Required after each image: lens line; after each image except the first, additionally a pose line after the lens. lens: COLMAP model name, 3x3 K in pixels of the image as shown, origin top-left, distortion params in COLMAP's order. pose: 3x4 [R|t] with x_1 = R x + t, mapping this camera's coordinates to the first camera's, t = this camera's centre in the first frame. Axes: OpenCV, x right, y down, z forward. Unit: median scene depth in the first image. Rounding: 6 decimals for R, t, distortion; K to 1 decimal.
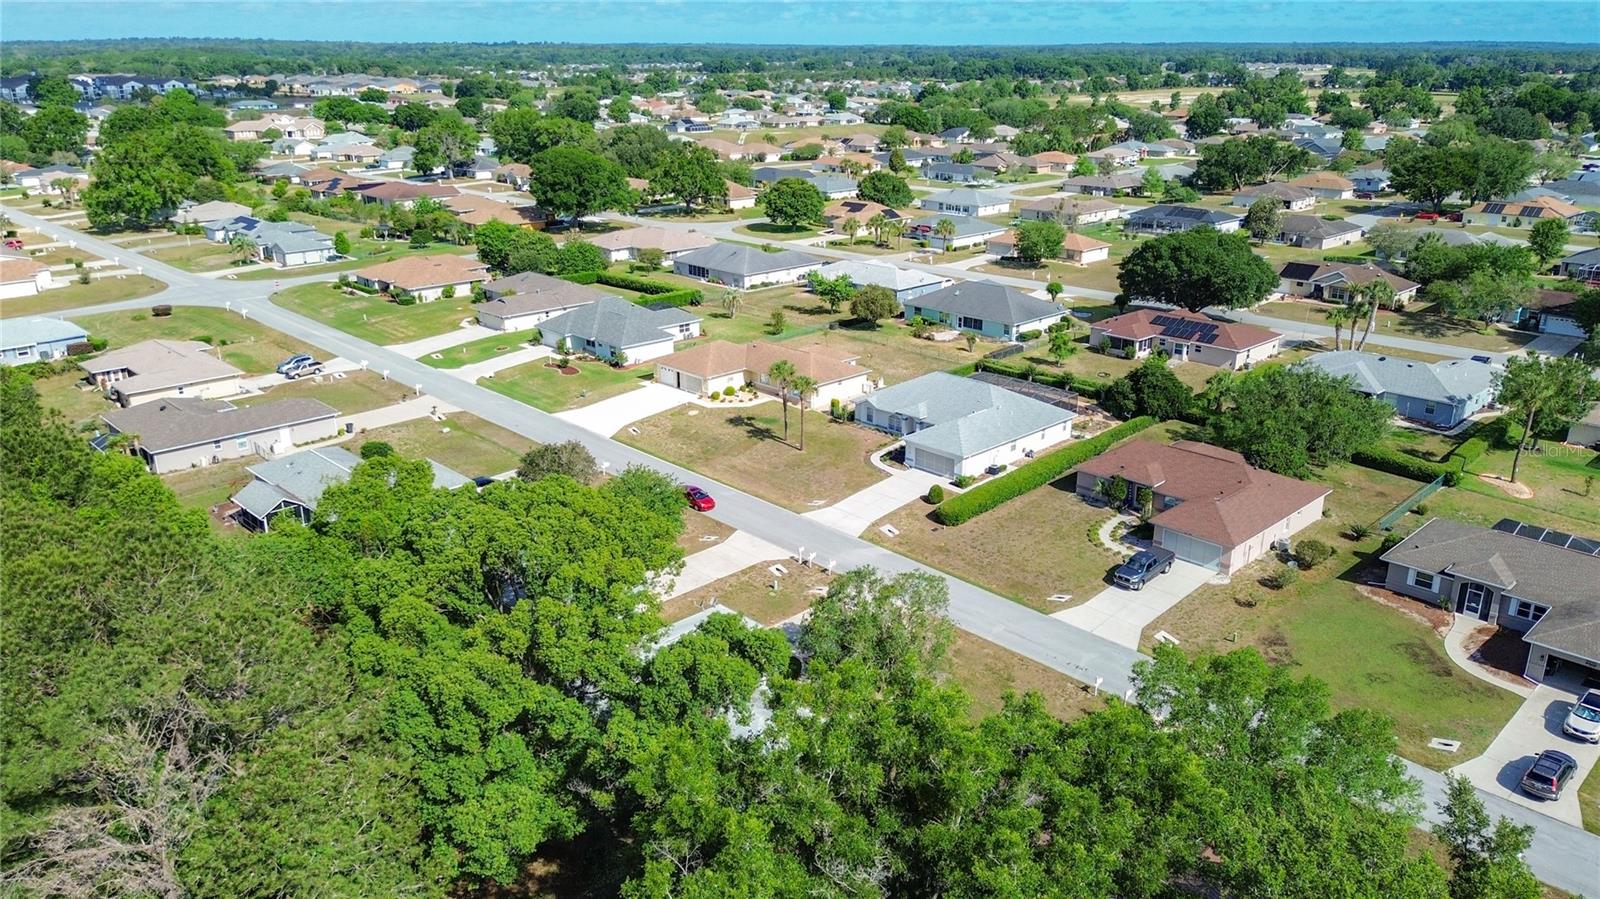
lens RADIAL K [[1162.8, 0, 798.5], [0, 1162.8, 449.7], [0, 0, 1]] dist [0.056895, -0.071967]
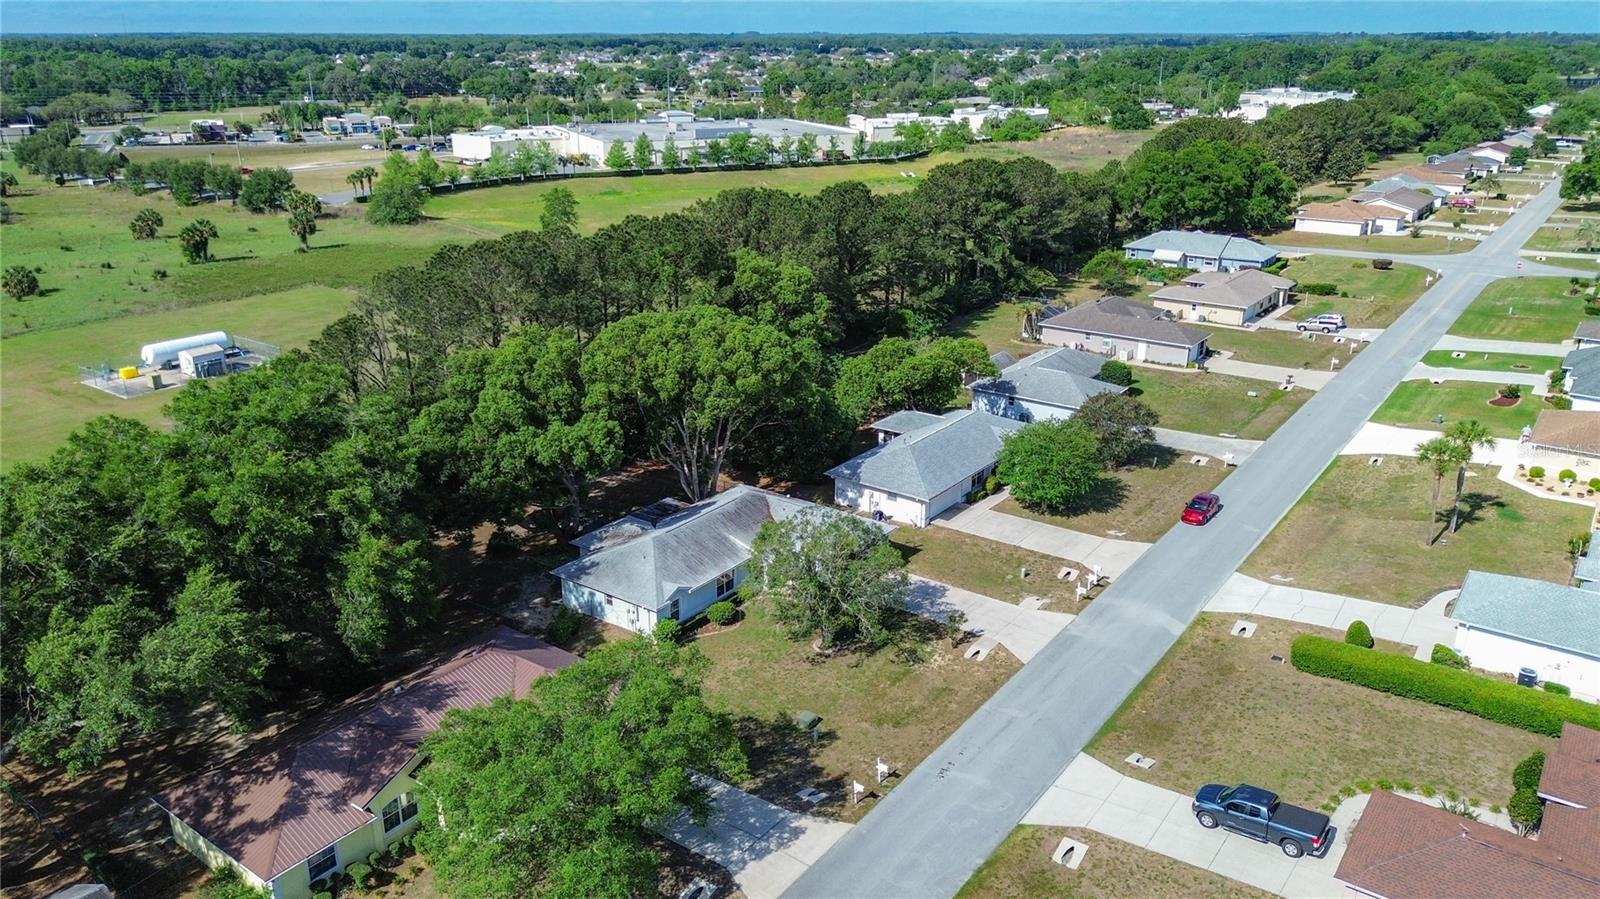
lens RADIAL K [[1150.3, 0, 801.3], [0, 1150.3, 448.3], [0, 0, 1]] dist [0.055303, -0.075927]
pose [[0.165379, 0.331103, -0.928989, 0.466373], [-0.322683, 0.908280, 0.266278, -0.095520], [0.931947, 0.255732, 0.257052, 0.365469]]
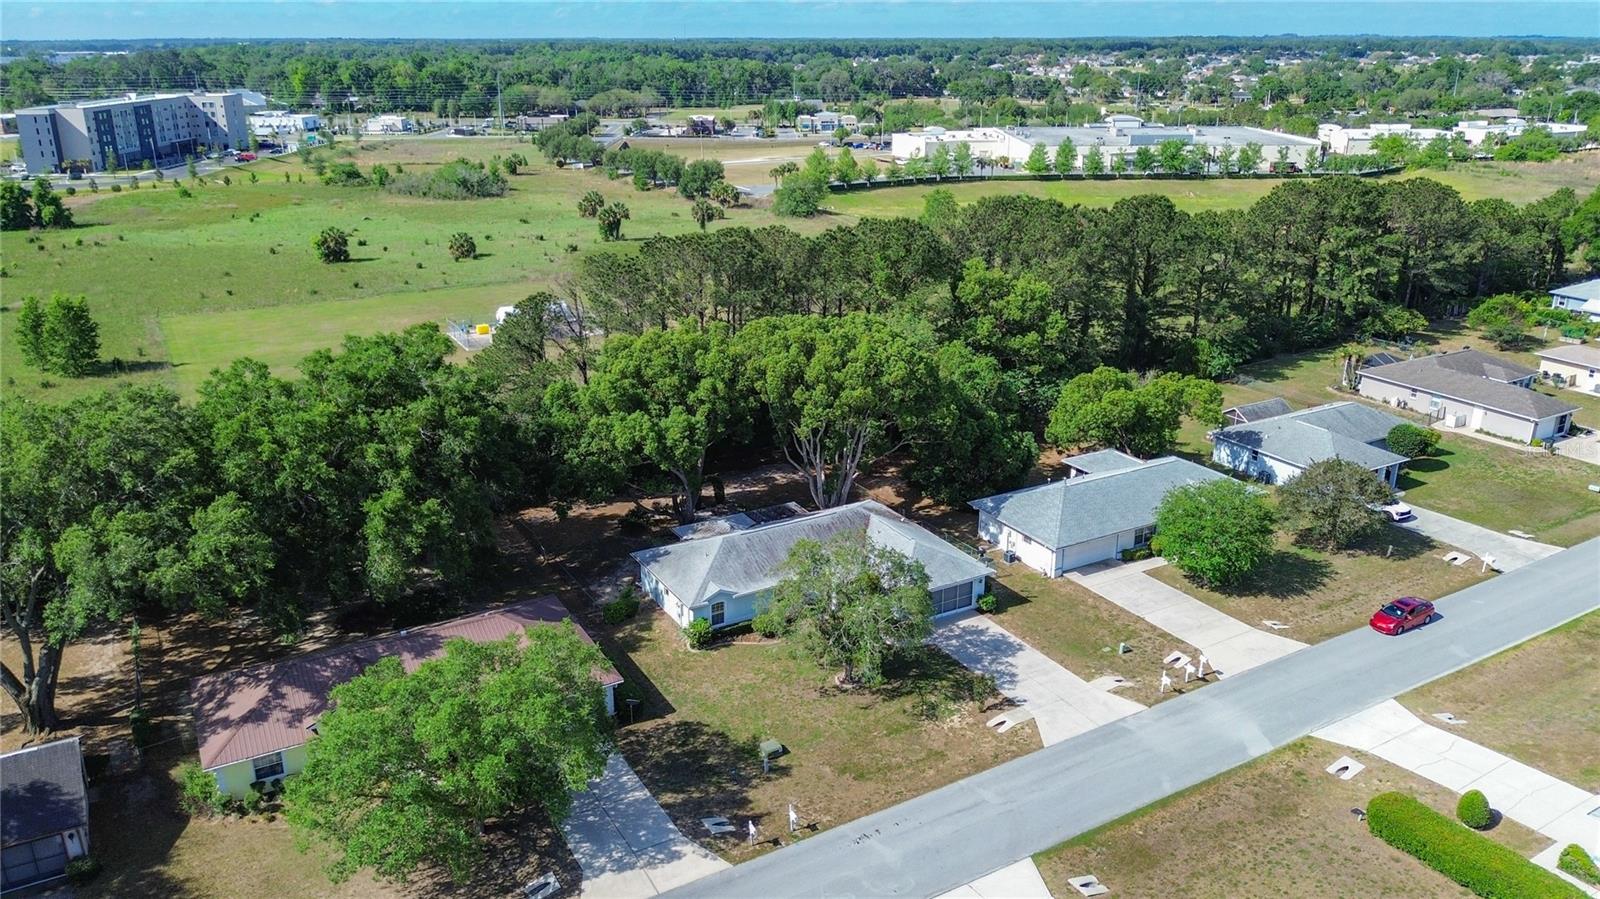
lens RADIAL K [[1148.8, 0, 804.6], [0, 1148.8, 456.0], [0, 0, 1]] dist [0.033524, -0.068276]
pose [[-0.248942, 0.329655, -0.910689, 0.436374], [-0.315296, 0.861486, 0.398032, -0.148231], [0.915760, 0.386223, -0.110521, 0.523453]]
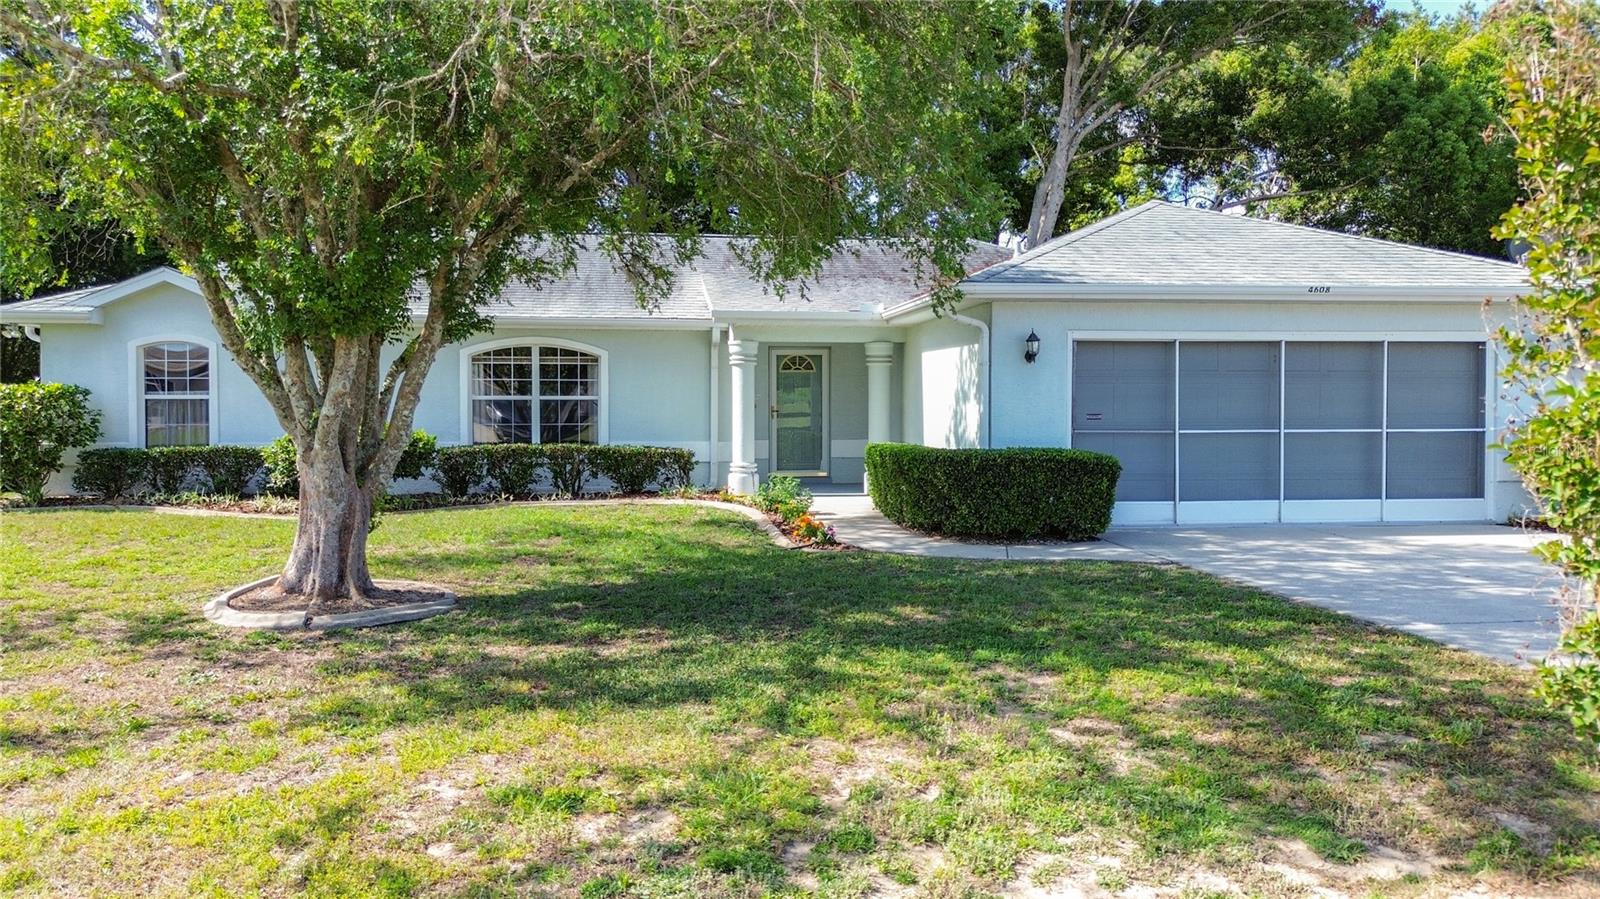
lens RADIAL K [[1168.6, 0, 802.7], [0, 1168.6, 439.4], [0, 0, 1]] dist [0.064132, -0.077184]
pose [[-0.600187, 0.021604, -0.799568, 0.071054], [-0.258150, 0.940909, 0.219200, 0.082397], [0.757057, 0.337969, -0.559144, 0.570965]]
